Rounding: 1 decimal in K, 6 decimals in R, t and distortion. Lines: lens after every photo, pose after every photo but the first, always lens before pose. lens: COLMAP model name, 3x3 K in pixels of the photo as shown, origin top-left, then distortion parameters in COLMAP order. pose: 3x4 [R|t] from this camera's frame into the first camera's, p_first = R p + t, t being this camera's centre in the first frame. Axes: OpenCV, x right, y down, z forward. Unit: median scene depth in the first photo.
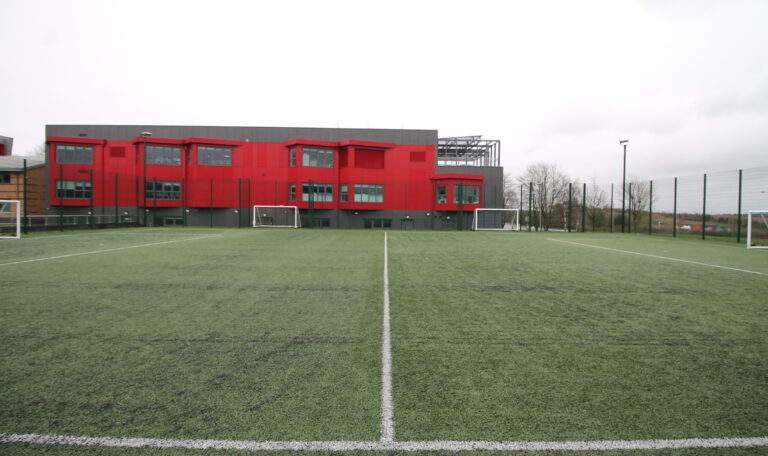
lens RADIAL K [[352.0, 0, 385.8], [0, 352.0, 225.0], [0, 0, 1]] dist [-0.019102, -0.001504]
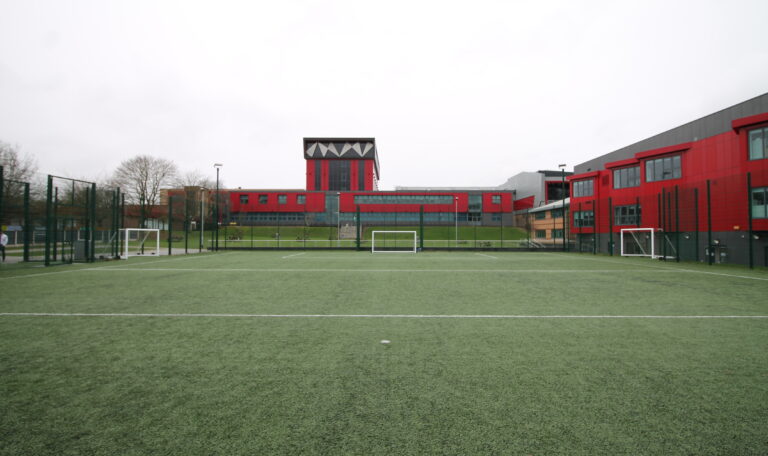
lens RADIAL K [[414.9, 0, 387.3], [0, 414.9, 229.4], [0, 0, 1]] dist [0.015391, -0.001283]
pose [[-0.010269, -0.029234, -0.999520, 0.474353], [-0.034632, 0.998983, -0.028863, -0.006676], [0.999347, 0.034319, -0.011271, 0.377936]]
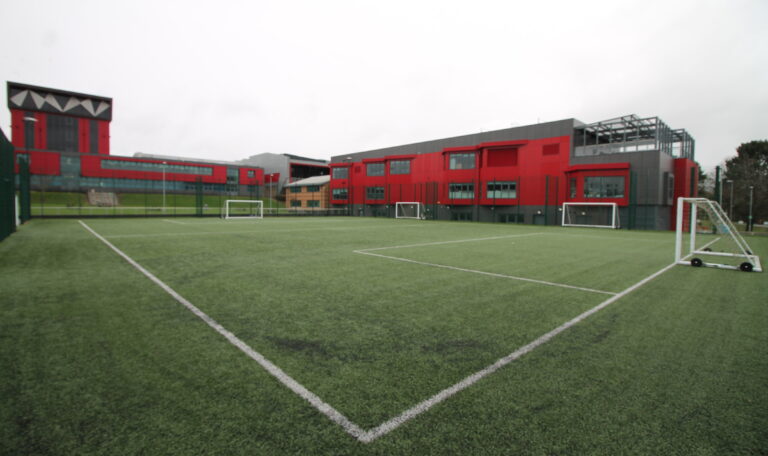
lens RADIAL K [[352.0, 0, 377.9], [0, 352.0, 227.0], [0, 0, 1]] dist [-0.019102, -0.001504]
pose [[0.665963, 0.039636, -0.744931, 0.494780], [-0.030040, 0.999202, 0.026310, 0.005906], [0.745379, 0.004856, 0.666623, 0.008873]]
